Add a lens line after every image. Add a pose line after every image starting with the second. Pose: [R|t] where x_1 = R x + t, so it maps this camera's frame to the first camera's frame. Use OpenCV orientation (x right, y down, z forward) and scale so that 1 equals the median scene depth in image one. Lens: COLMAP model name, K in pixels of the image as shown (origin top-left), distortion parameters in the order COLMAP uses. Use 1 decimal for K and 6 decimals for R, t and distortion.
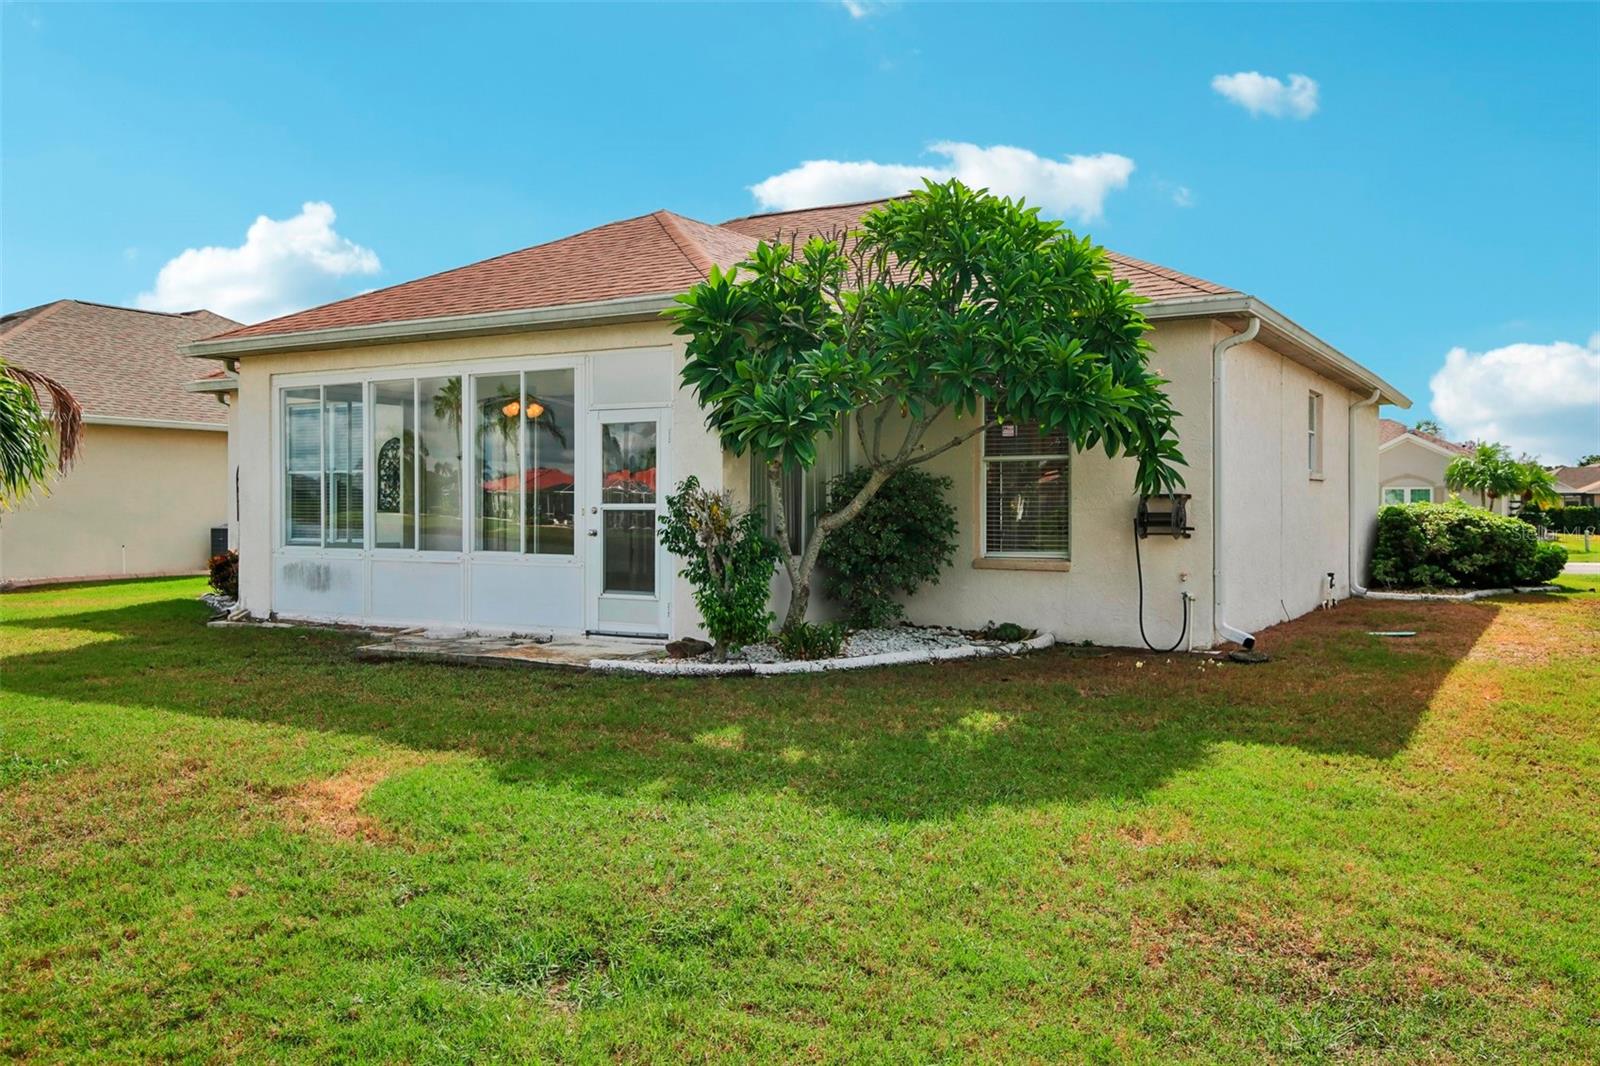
lens RADIAL K [[1293.1, 0, 794.8], [0, 1293.1, 527.2], [0, 0, 1]] dist [0.000123, -0.000530]
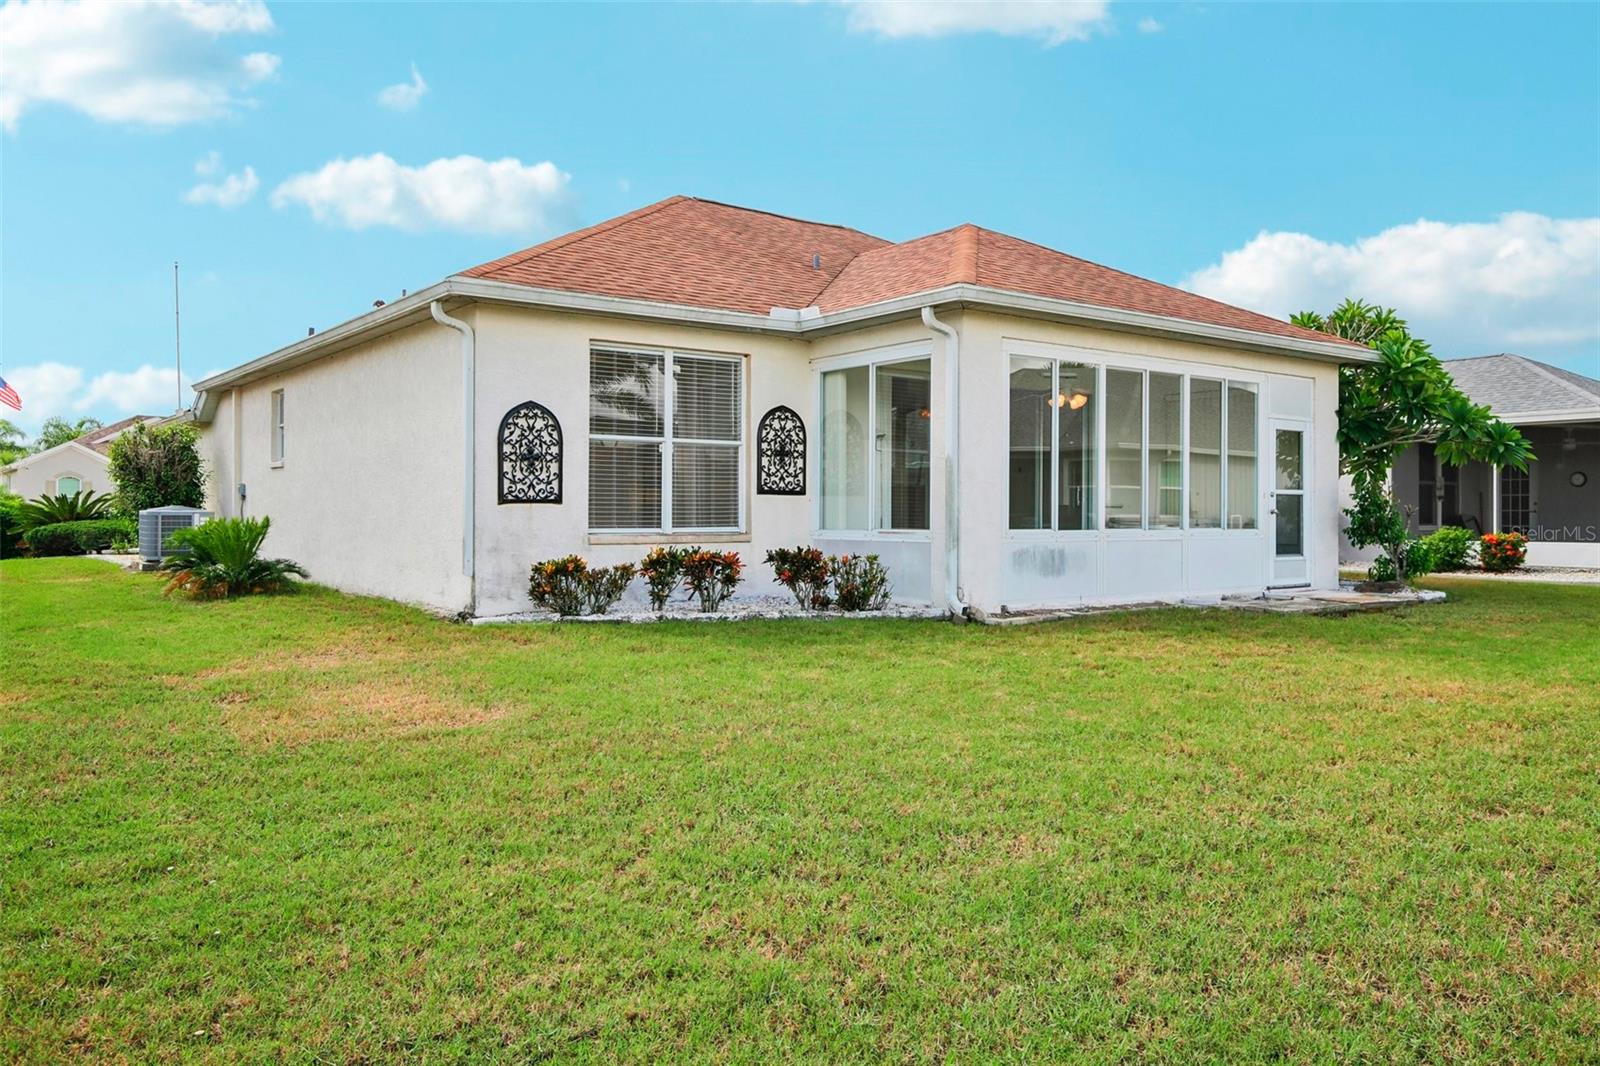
lens RADIAL K [[1177.5, 0, 805.6], [0, 1177.5, 531.2], [0, 0, 1]] dist [0.007024, 0.000910]
pose [[0.369551, -0.010215, 0.929154, -1.247251], [0.012903, 0.999900, 0.005860, 0.009526], [-0.929121, 0.009823, 0.369646, 0.863837]]
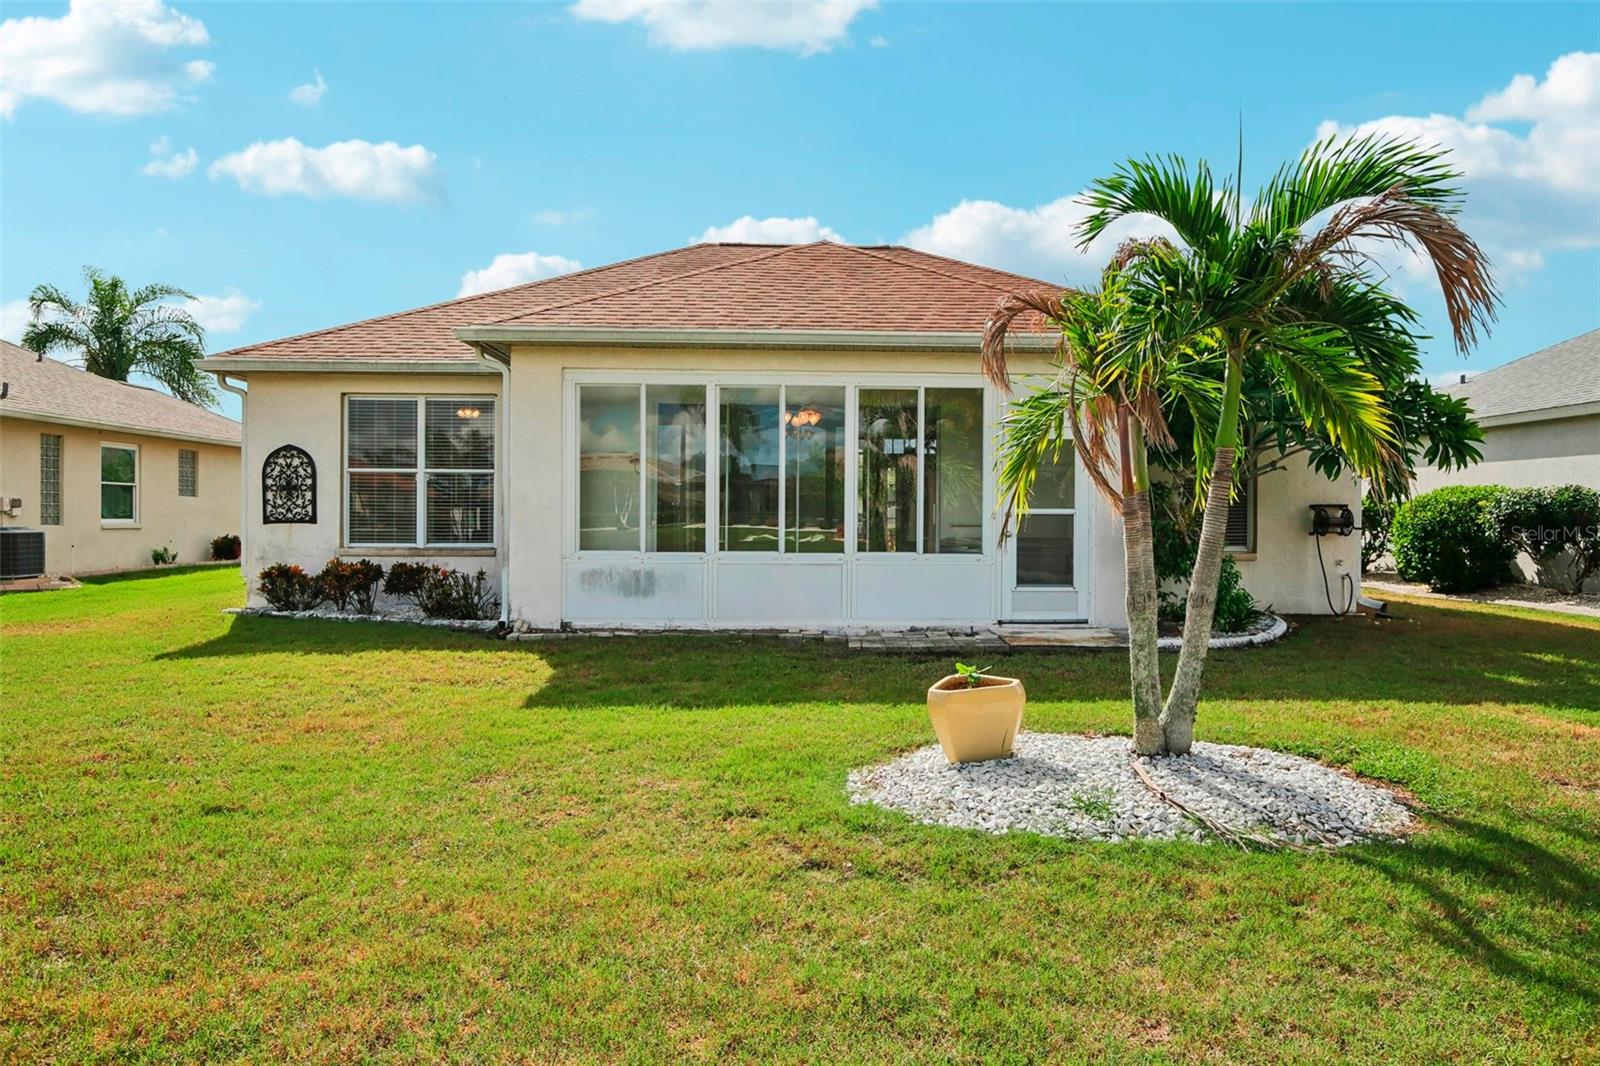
lens RADIAL K [[1134.8, 0, 798.6], [0, 1134.8, 530.1], [0, 0, 1]] dist [-0.012141, -0.000933]
pose [[0.824026, -0.001389, 0.566551, -0.758512], [0.002089, 0.999998, -0.000587, 0.000359], [-0.566548, 0.001667, 0.824027, 0.240710]]
